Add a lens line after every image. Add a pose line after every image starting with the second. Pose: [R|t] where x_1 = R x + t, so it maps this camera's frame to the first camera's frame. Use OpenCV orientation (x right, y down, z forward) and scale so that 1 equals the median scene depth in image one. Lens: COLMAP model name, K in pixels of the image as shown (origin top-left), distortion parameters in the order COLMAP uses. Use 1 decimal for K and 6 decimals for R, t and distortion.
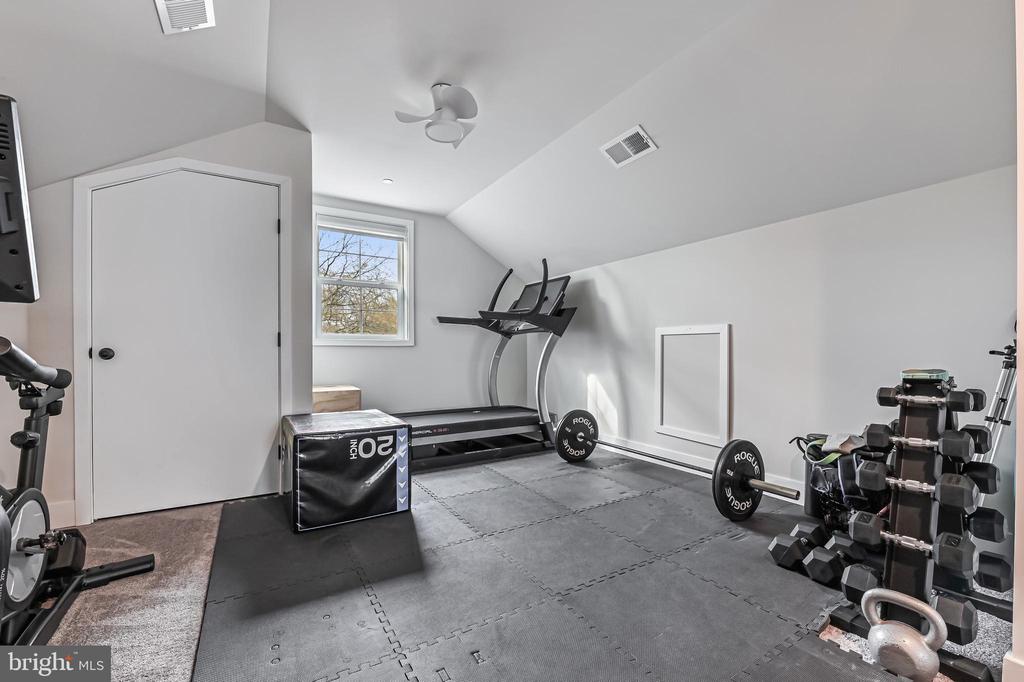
lens RADIAL K [[426.3, 0, 516.4], [0, 426.3, 351.9], [0, 0, 1]] dist [-0.001051, -0.000151]
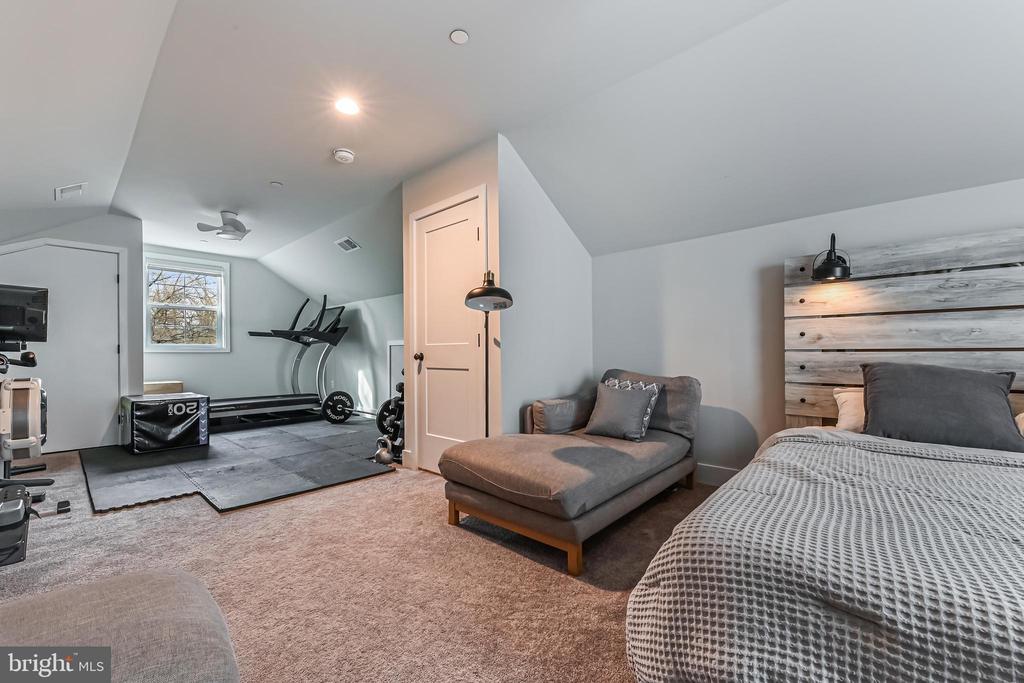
lens RADIAL K [[410.8, 0, 509.3], [0, 410.8, 354.7], [0, 0, 1]] dist [-0.009392, -0.000201]
pose [[0.958810, -0.005700, 0.283990, 0.344622], [0.006709, 0.999974, -0.002582, 0.005033], [-0.283968, 0.004381, 0.958824, -0.729325]]
